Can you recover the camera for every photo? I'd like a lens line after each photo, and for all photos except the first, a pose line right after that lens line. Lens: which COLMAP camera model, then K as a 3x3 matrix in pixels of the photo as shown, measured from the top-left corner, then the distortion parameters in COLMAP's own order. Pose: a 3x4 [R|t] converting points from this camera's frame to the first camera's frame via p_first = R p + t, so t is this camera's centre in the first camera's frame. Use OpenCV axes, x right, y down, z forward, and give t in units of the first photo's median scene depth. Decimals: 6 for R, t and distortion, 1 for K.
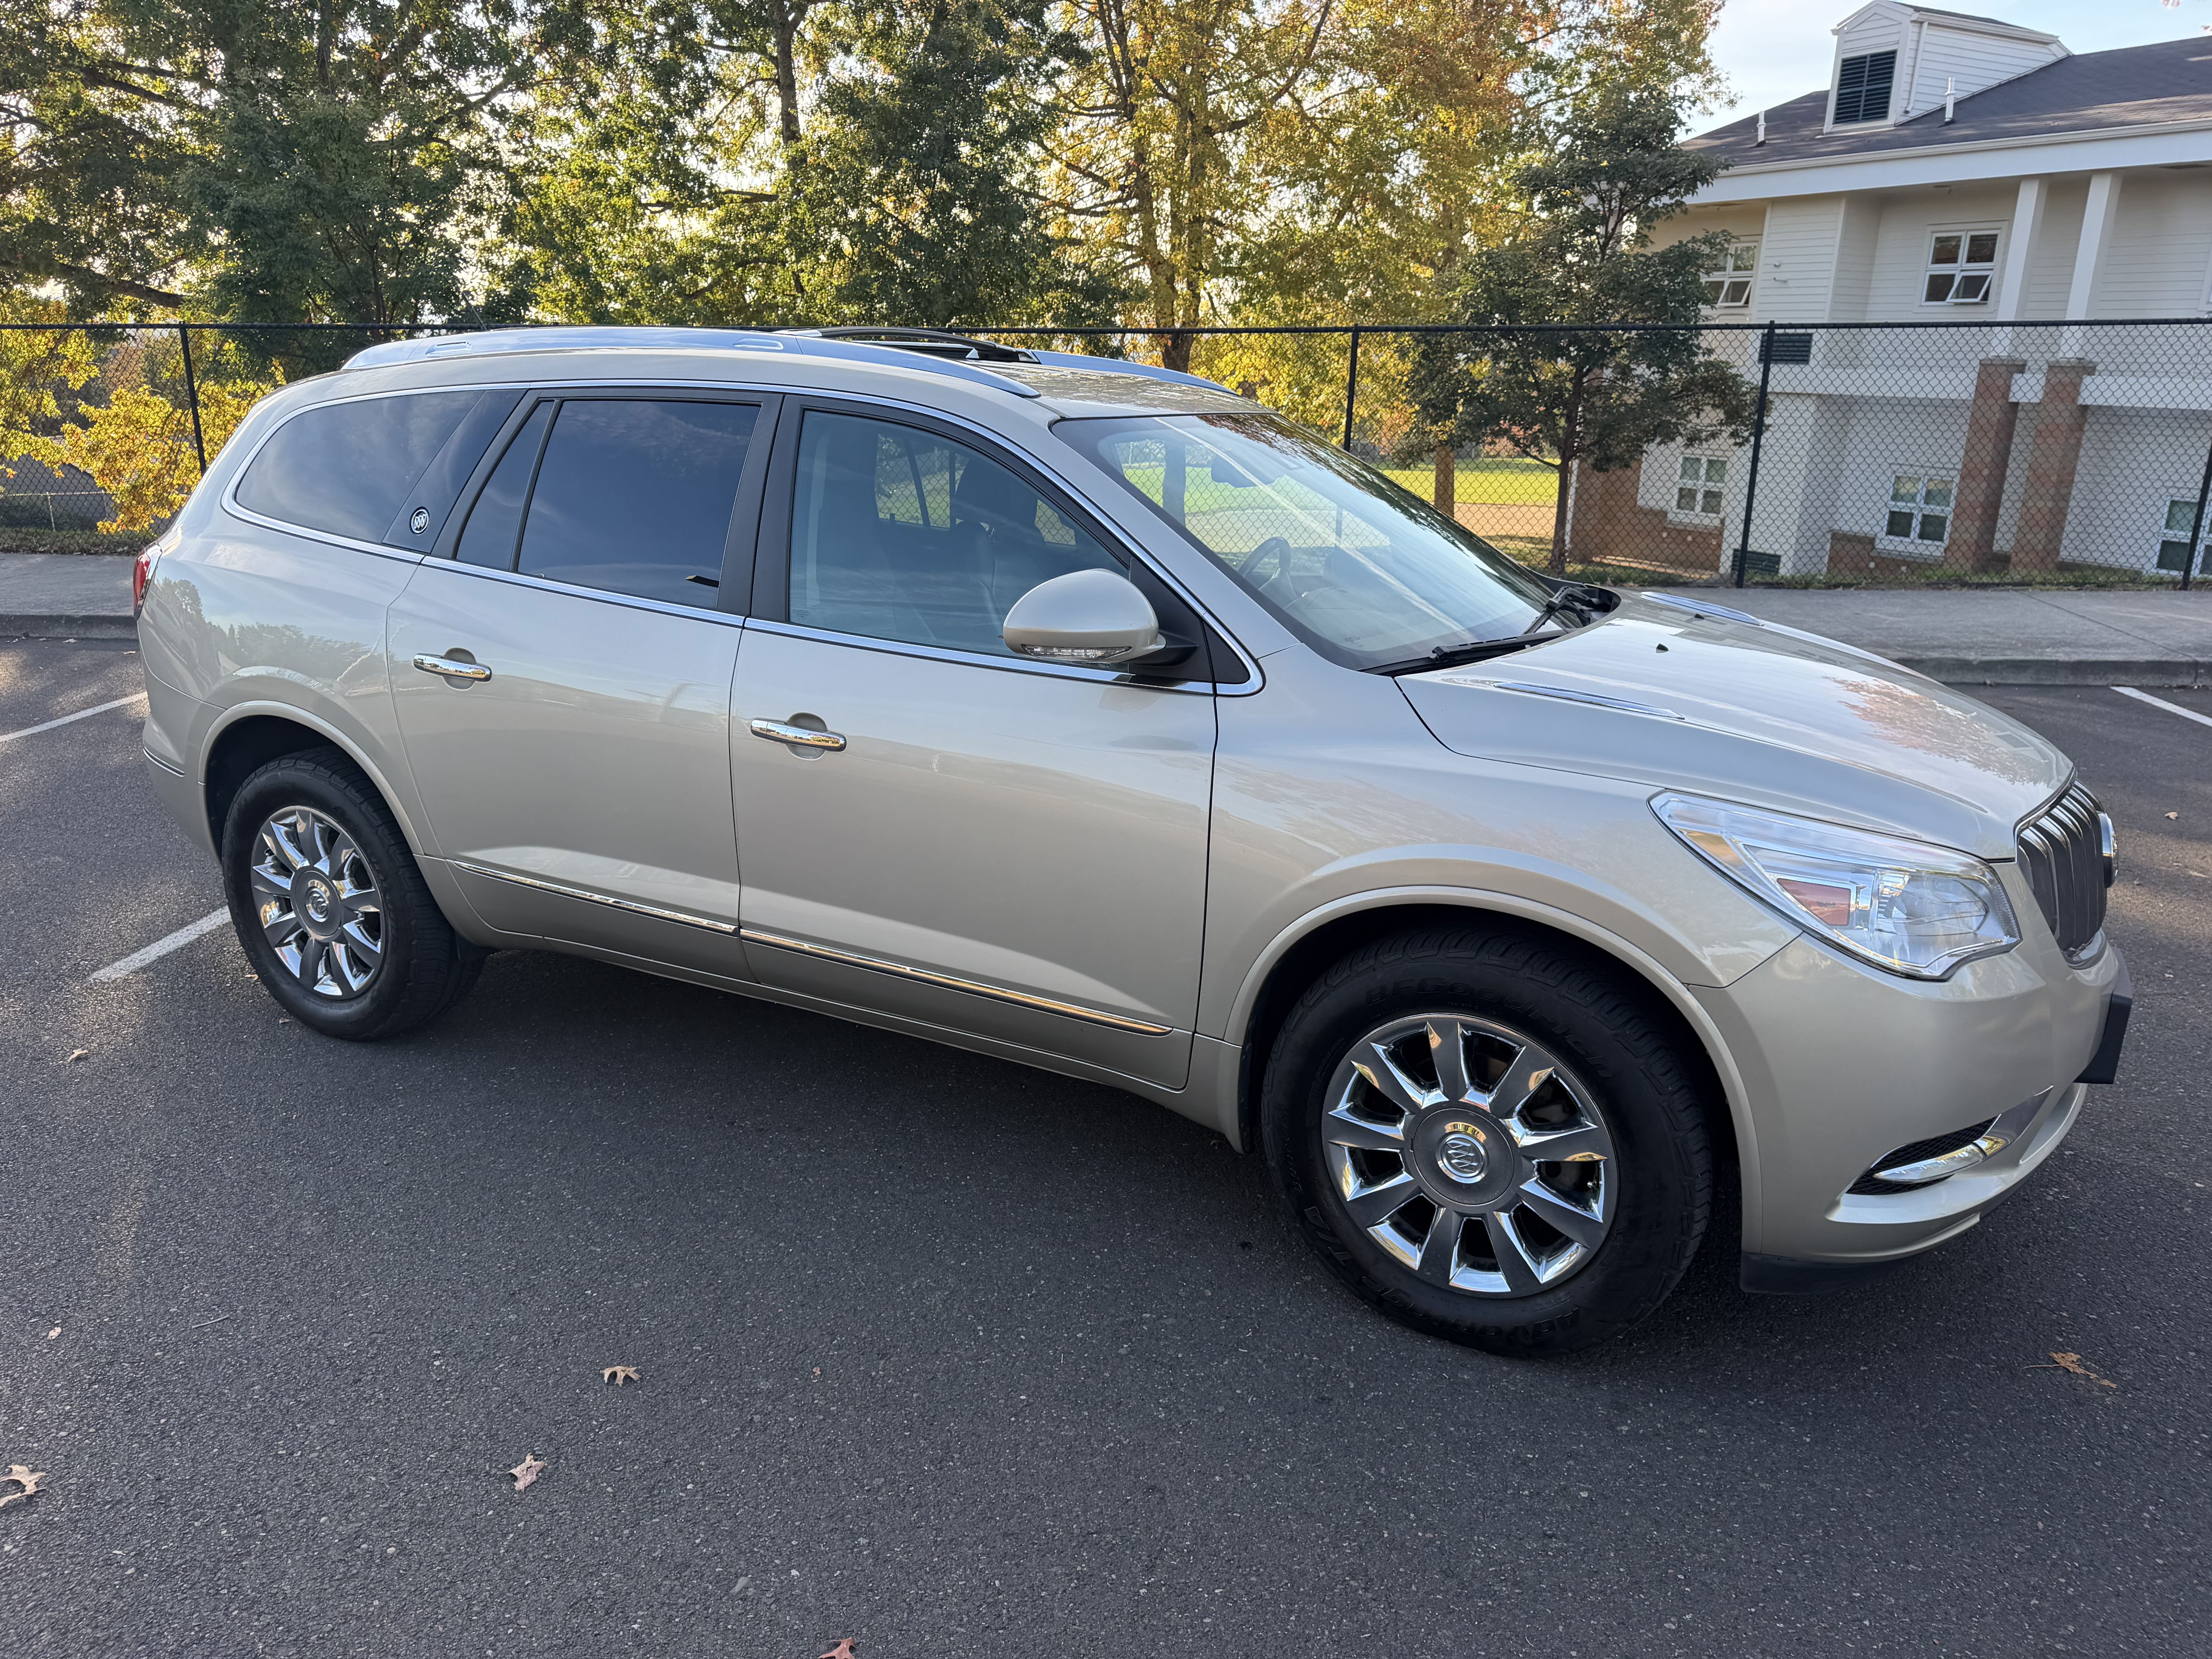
lens RADIAL K [[1584.1, 0, 1089.6], [0, 1584.1, 793.6], [0, 0, 1]] dist [0.038925, -0.036741]
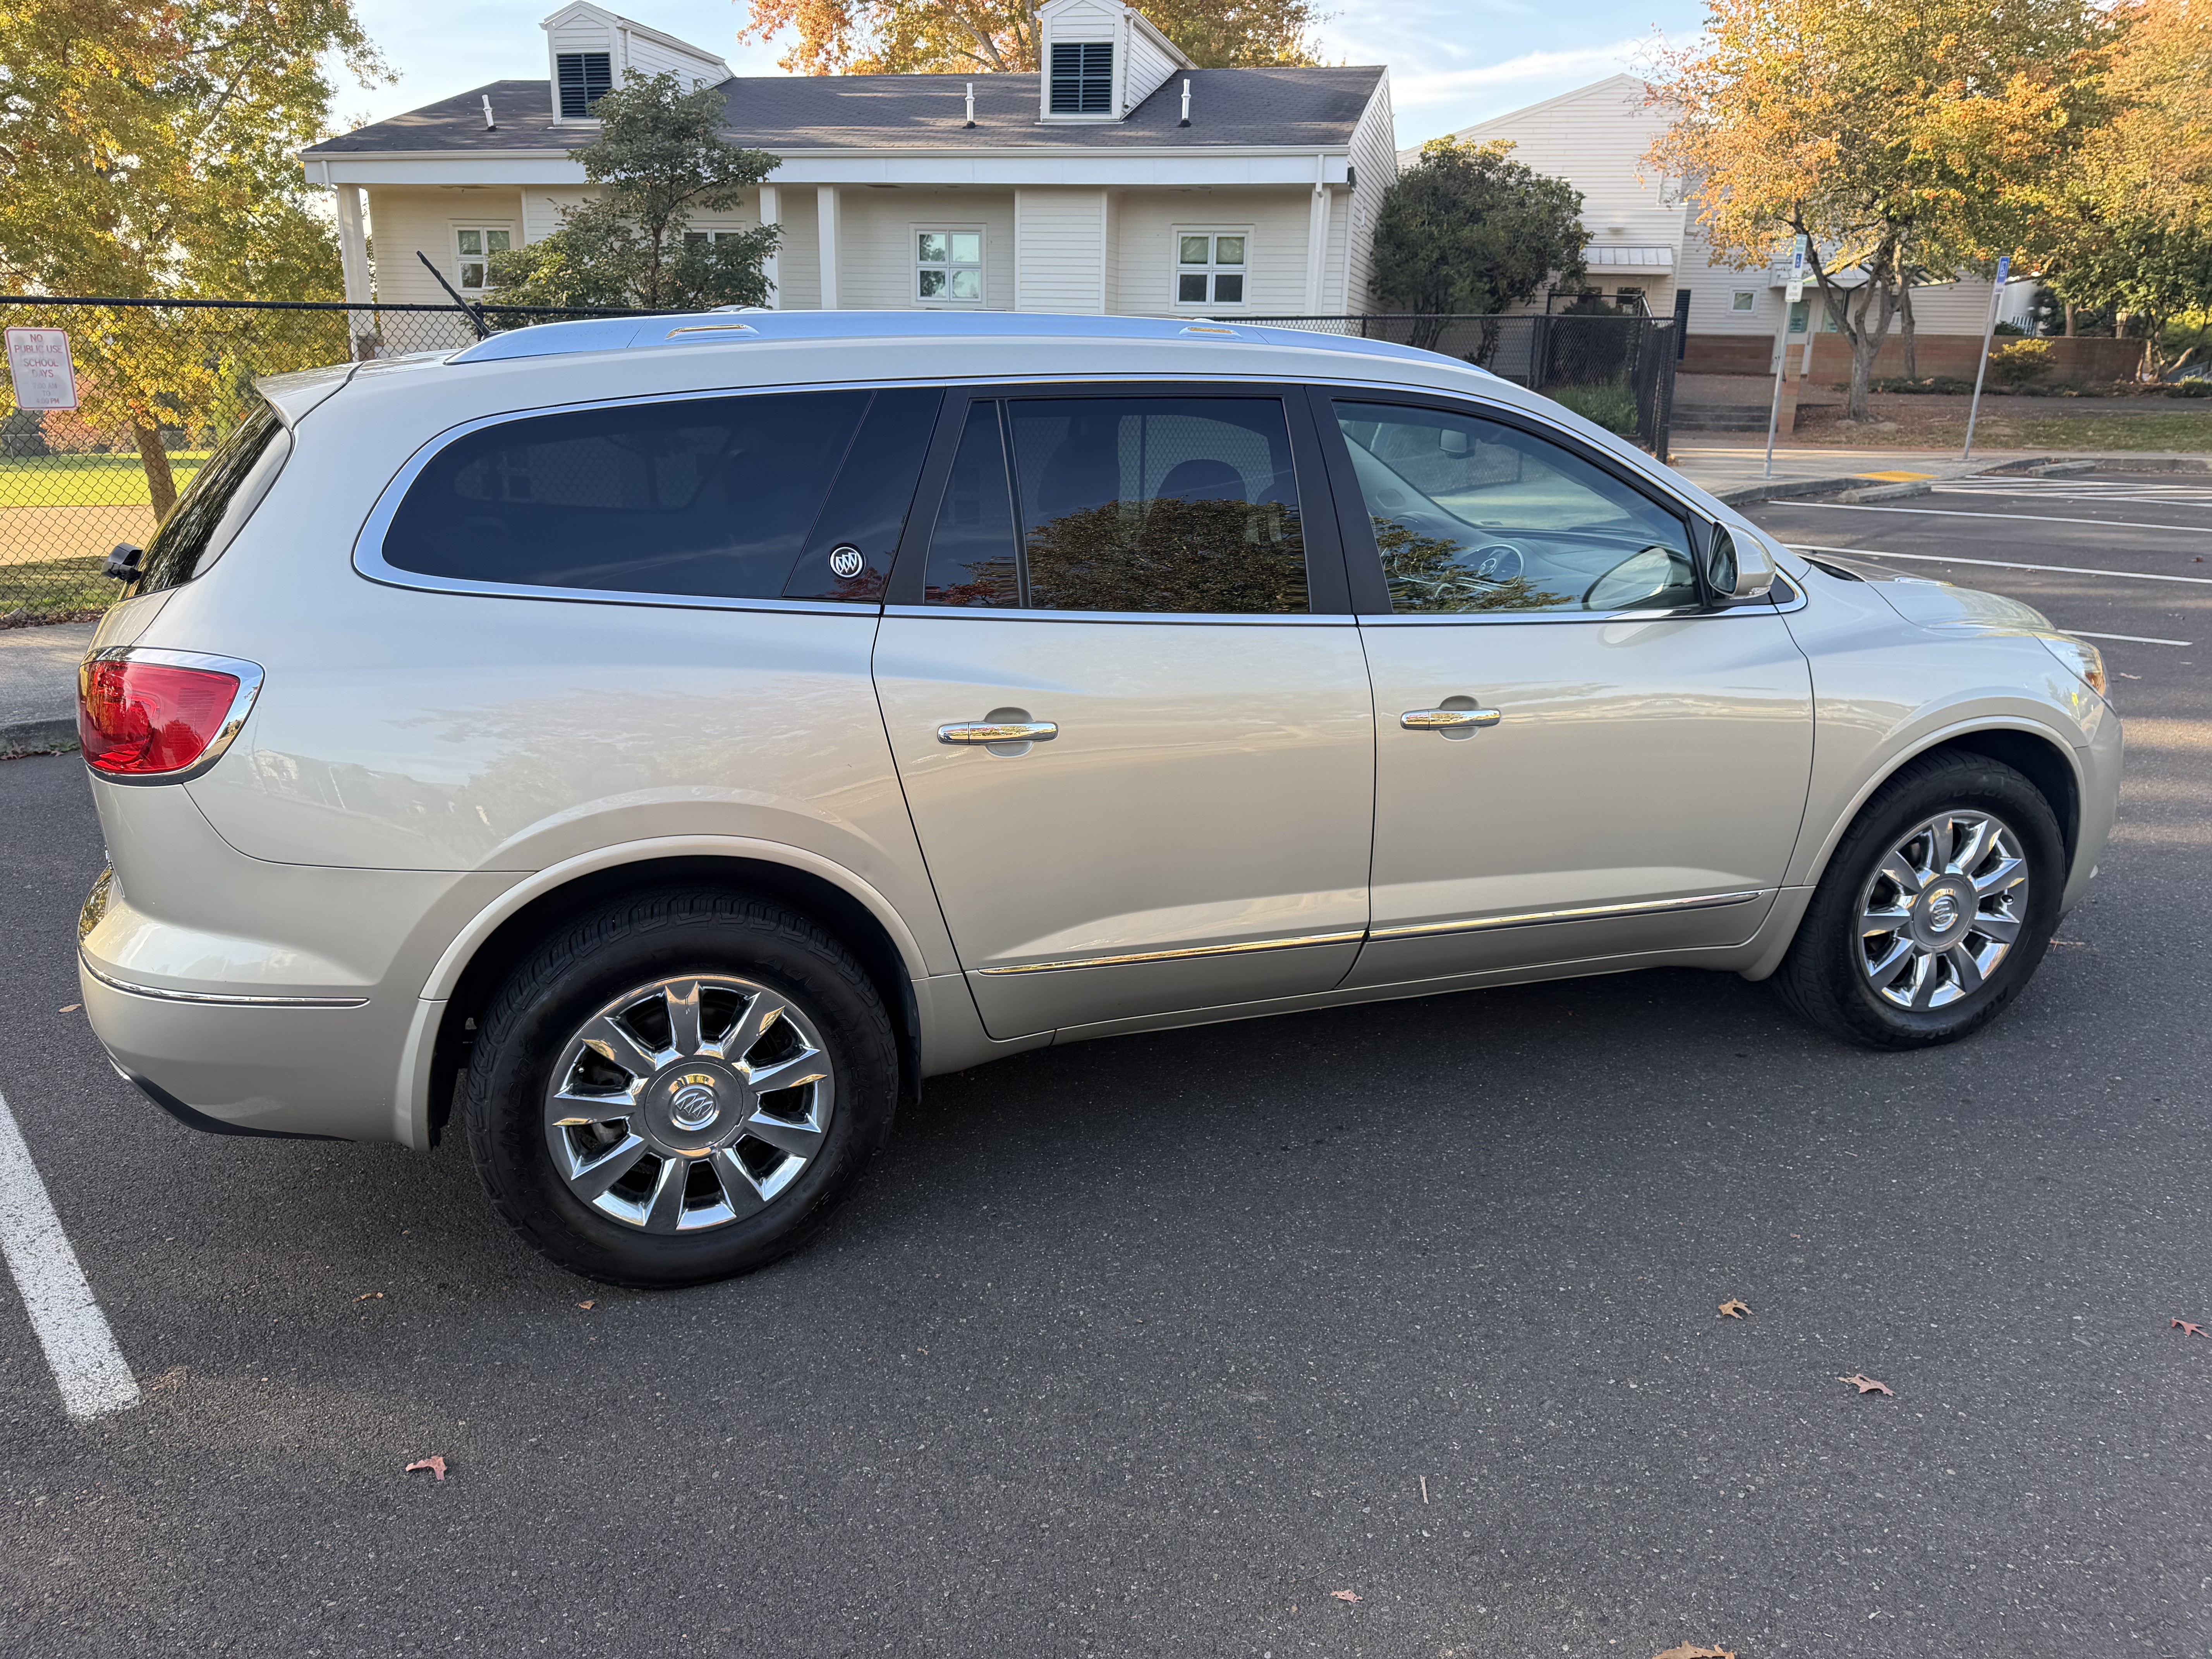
lens RADIAL K [[1579.2, 0, 1106.0], [0, 1579.2, 829.5], [0, 0, 1]] dist [0.018902, -0.017757]
pose [[0.673872, -0.214997, 0.706876, -0.238735], [0.192695, 0.974757, 0.112774, -0.027894], [-0.713278, 0.060216, 0.698290, 0.103305]]
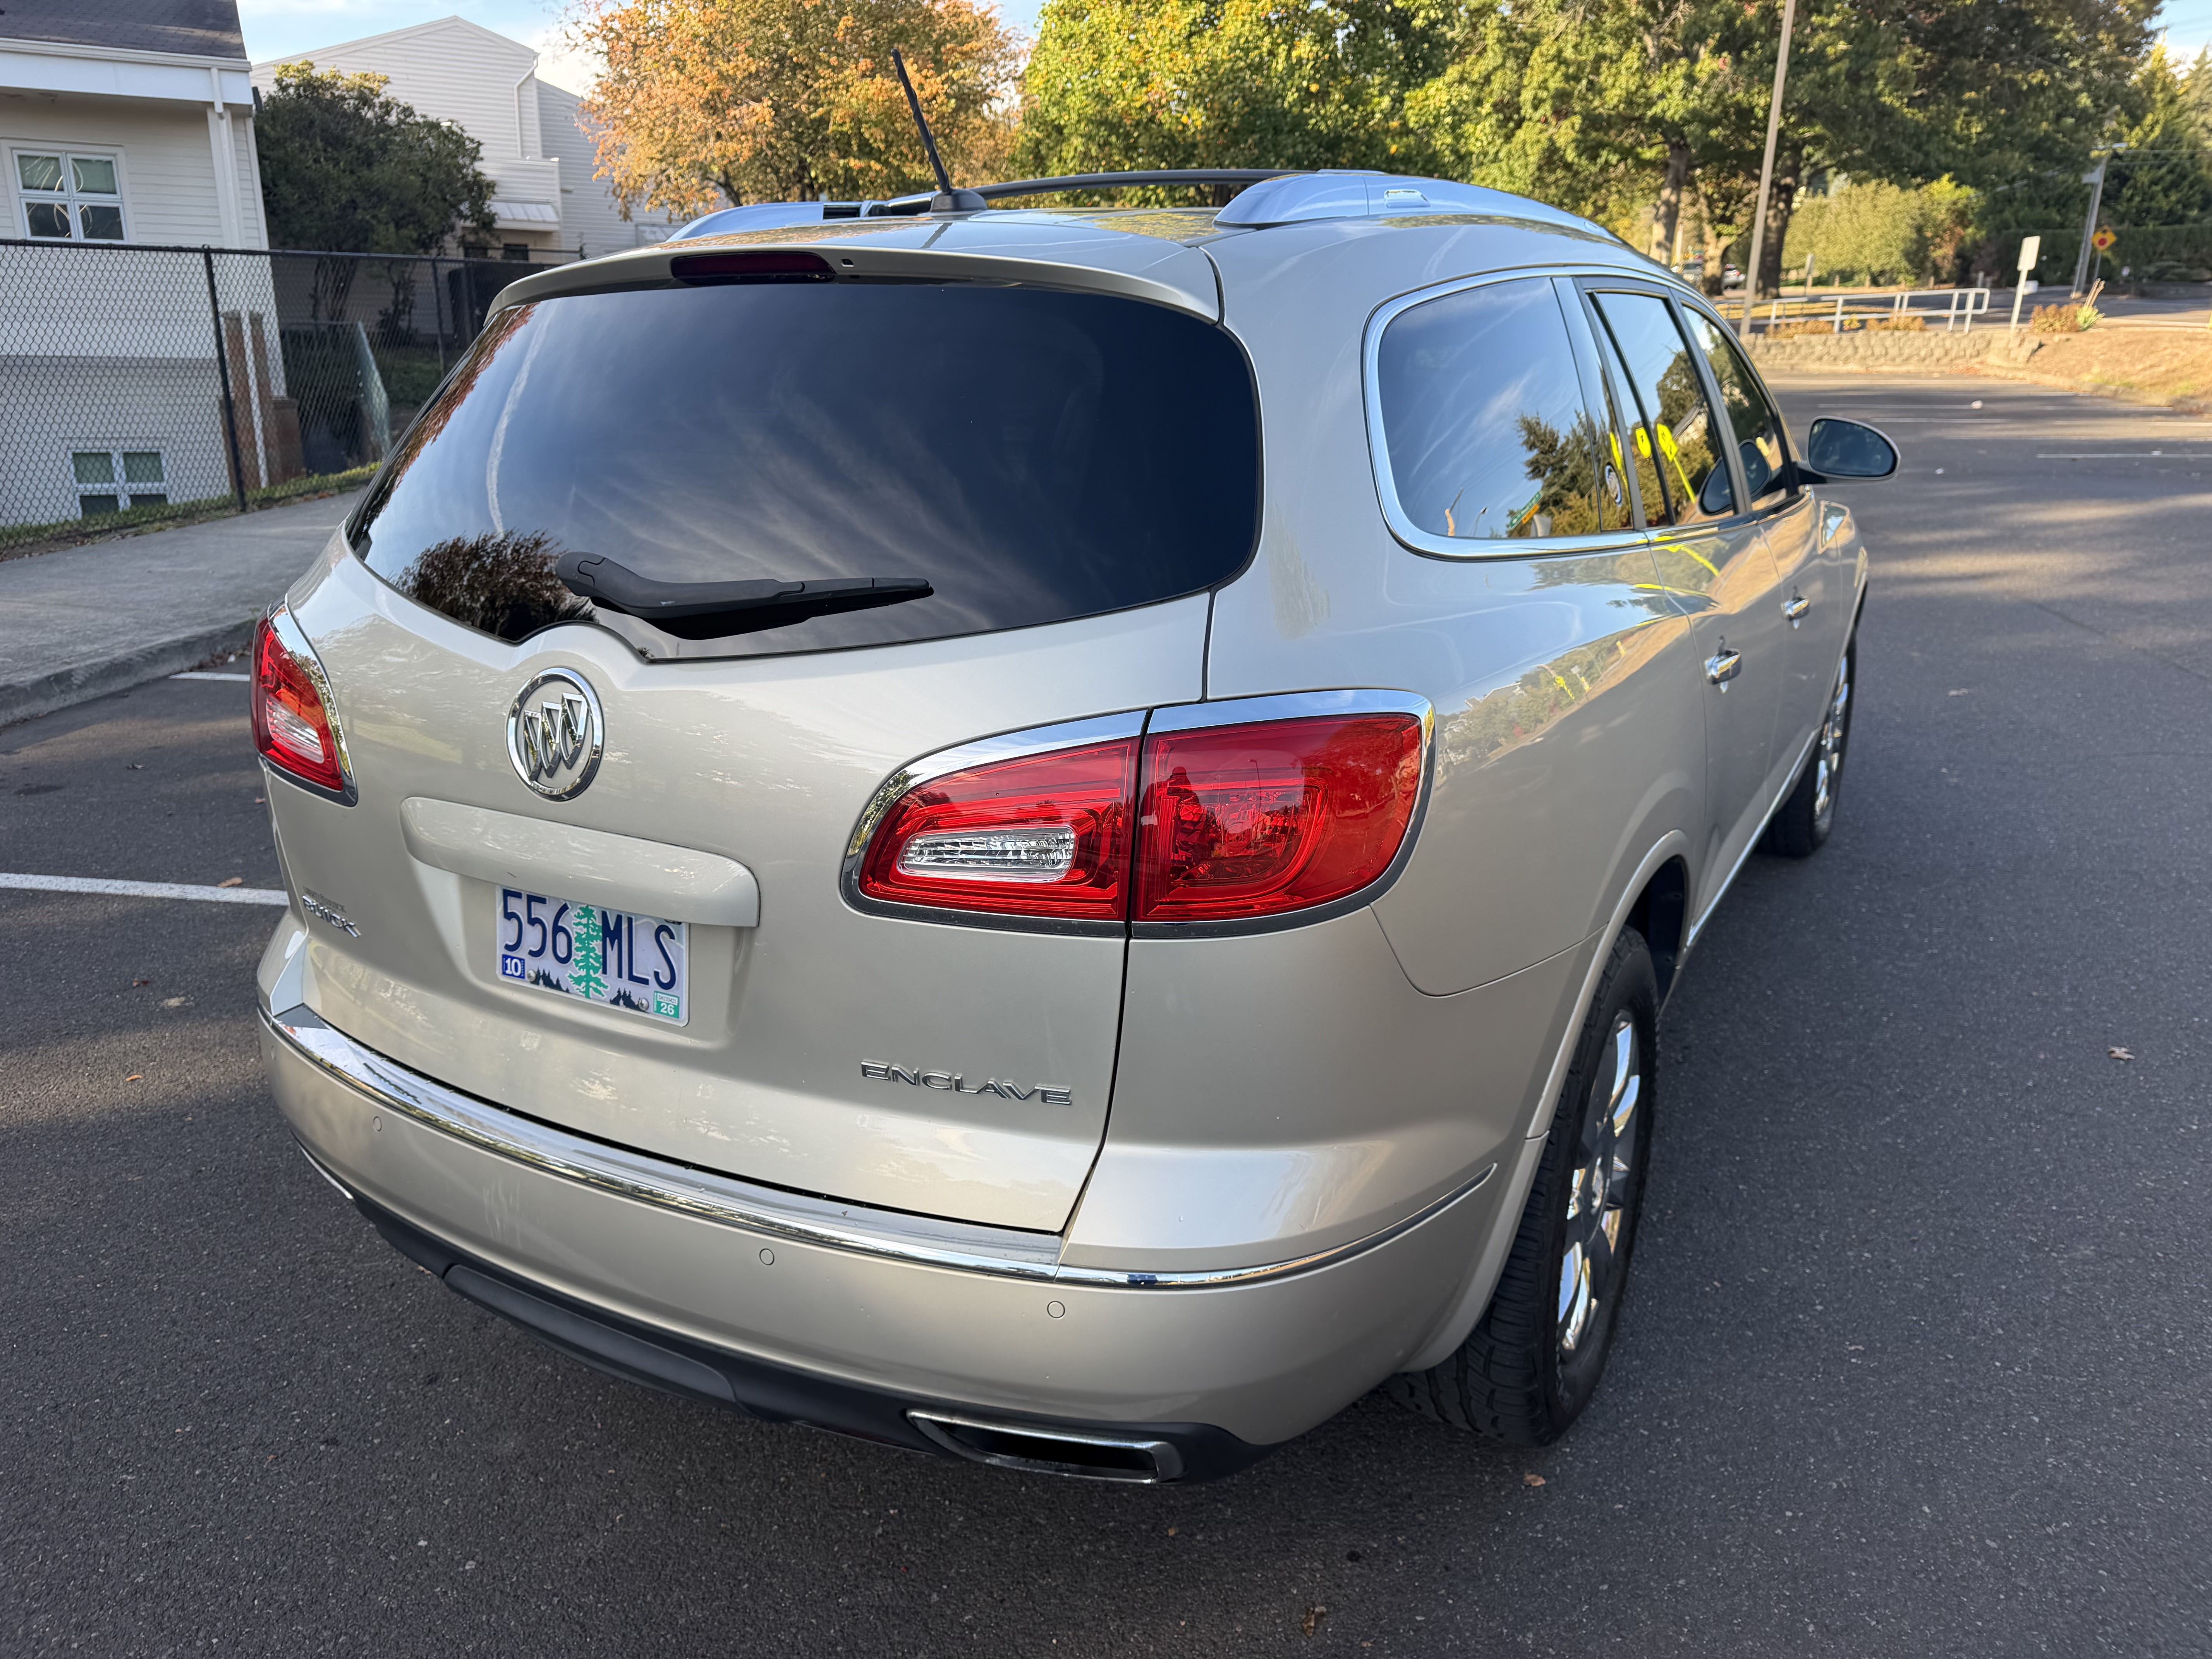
lens RADIAL K [[1592.4, 0, 1094.8], [0, 1592.4, 835.5], [0, 0, 1]] dist [0.006819, -0.004660]
pose [[0.026092, -0.308588, 0.950838, -0.286551], [0.254174, 0.921950, 0.292238, -0.076438], [-0.966806, 0.234053, 0.102491, 0.320958]]
